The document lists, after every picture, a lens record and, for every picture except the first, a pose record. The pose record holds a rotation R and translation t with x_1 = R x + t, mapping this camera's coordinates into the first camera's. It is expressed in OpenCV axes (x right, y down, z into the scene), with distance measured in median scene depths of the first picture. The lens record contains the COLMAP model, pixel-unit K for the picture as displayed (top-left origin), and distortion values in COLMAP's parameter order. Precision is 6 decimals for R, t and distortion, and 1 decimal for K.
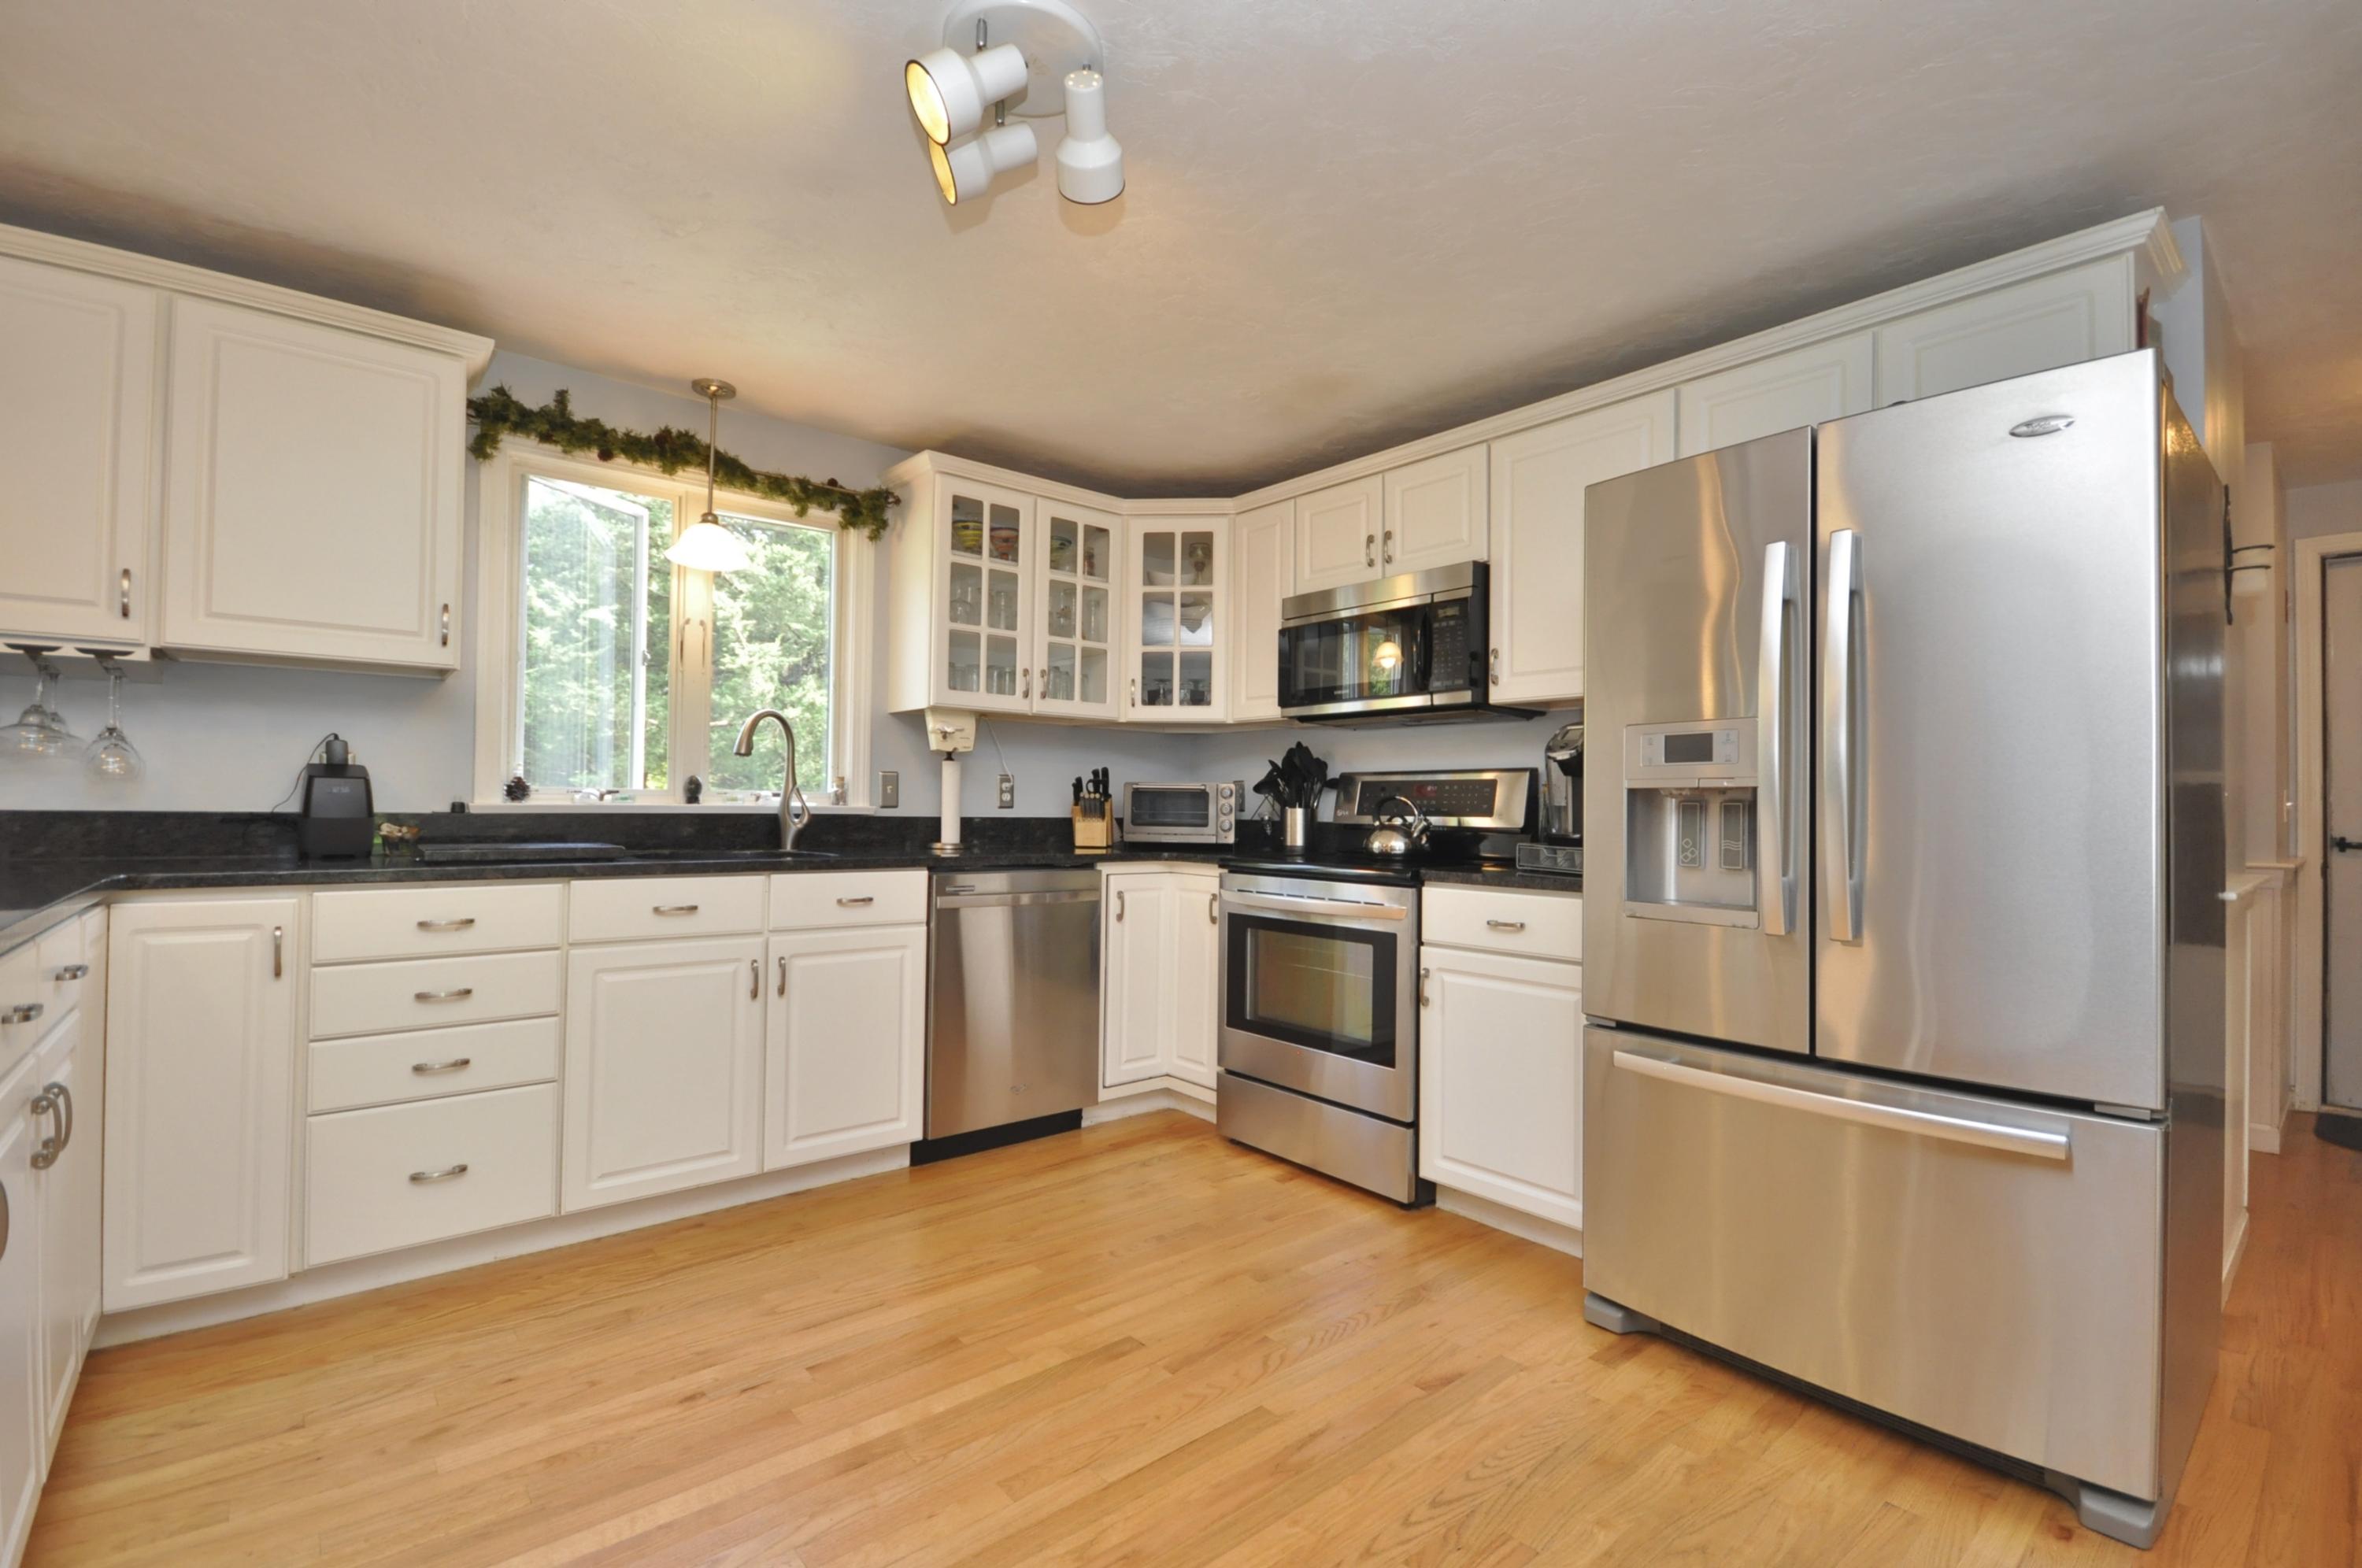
lens RADIAL K [[1043.1, 0, 1187.1], [0, 1043.1, 800.1], [0, 0, 1]] dist [-0.001310, -0.002171]
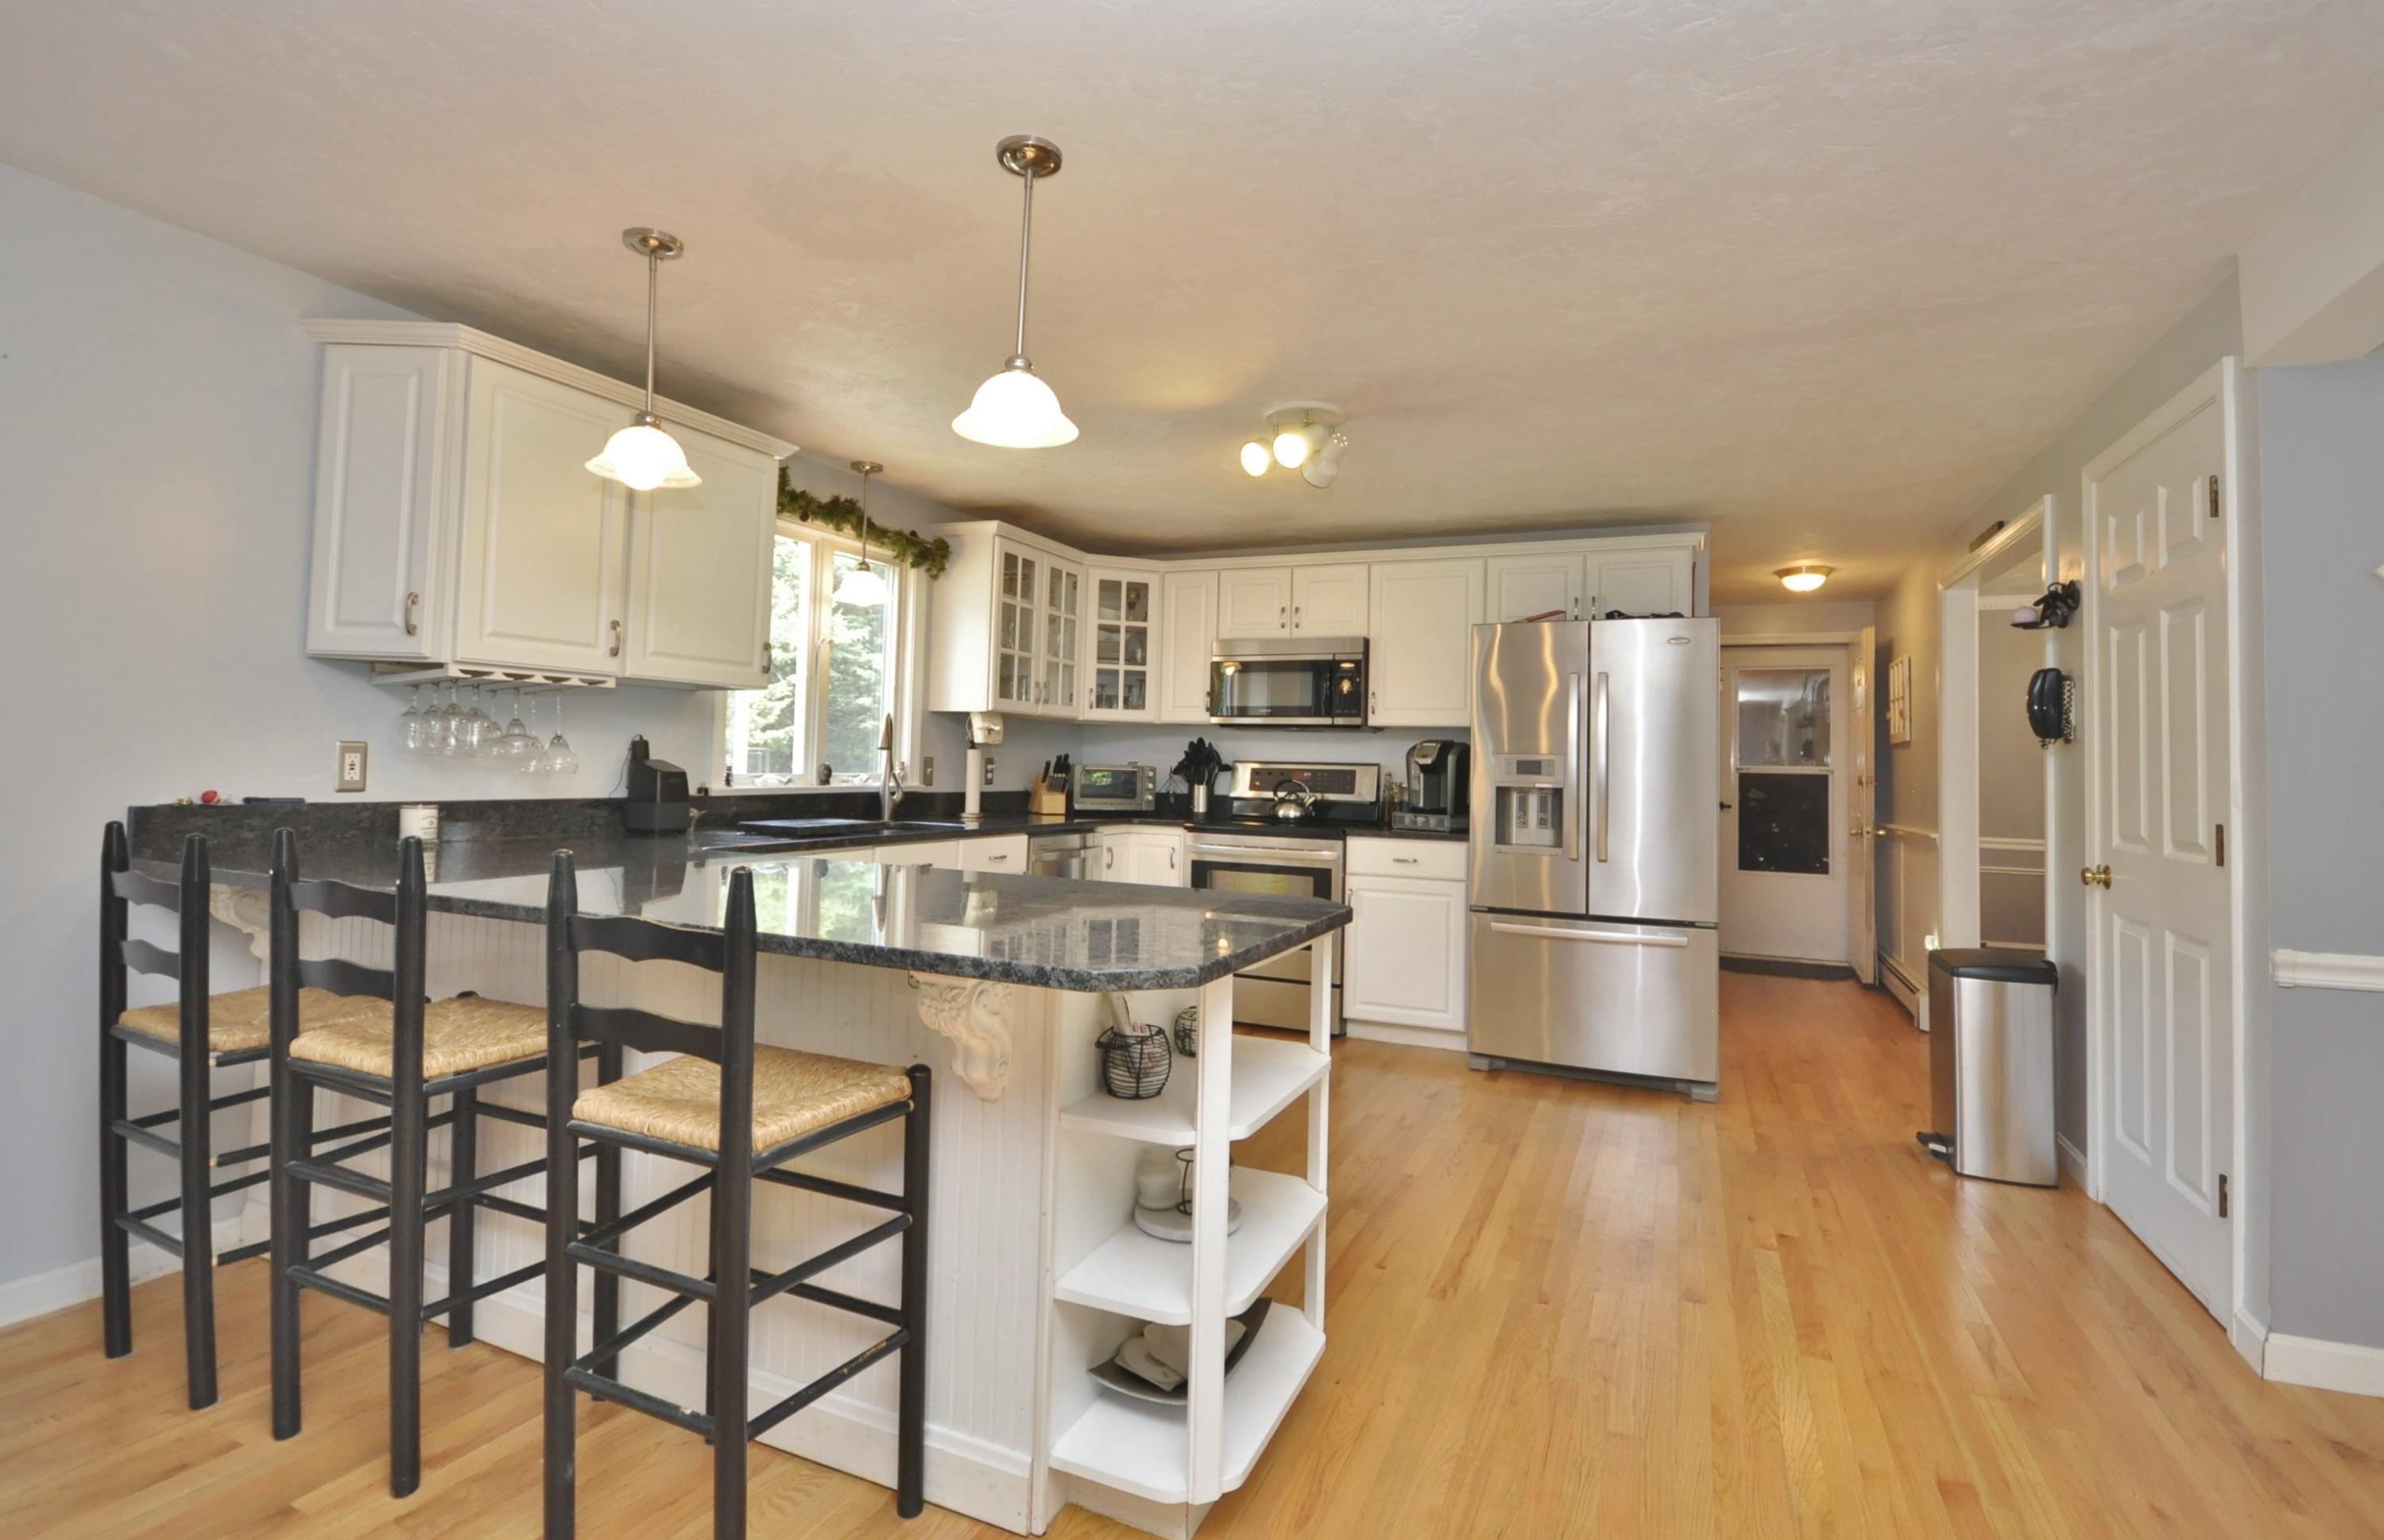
lens RADIAL K [[1115.8, 0, 1207.4], [0, 1115.8, 747.4], [0, 0, 1]] dist [-0.005978, -0.001456]
pose [[0.898922, 0.016644, 0.437792, -0.674756], [-0.016702, 0.999854, -0.003719, -0.046772], [-0.437790, -0.003969, 0.899069, -0.435849]]
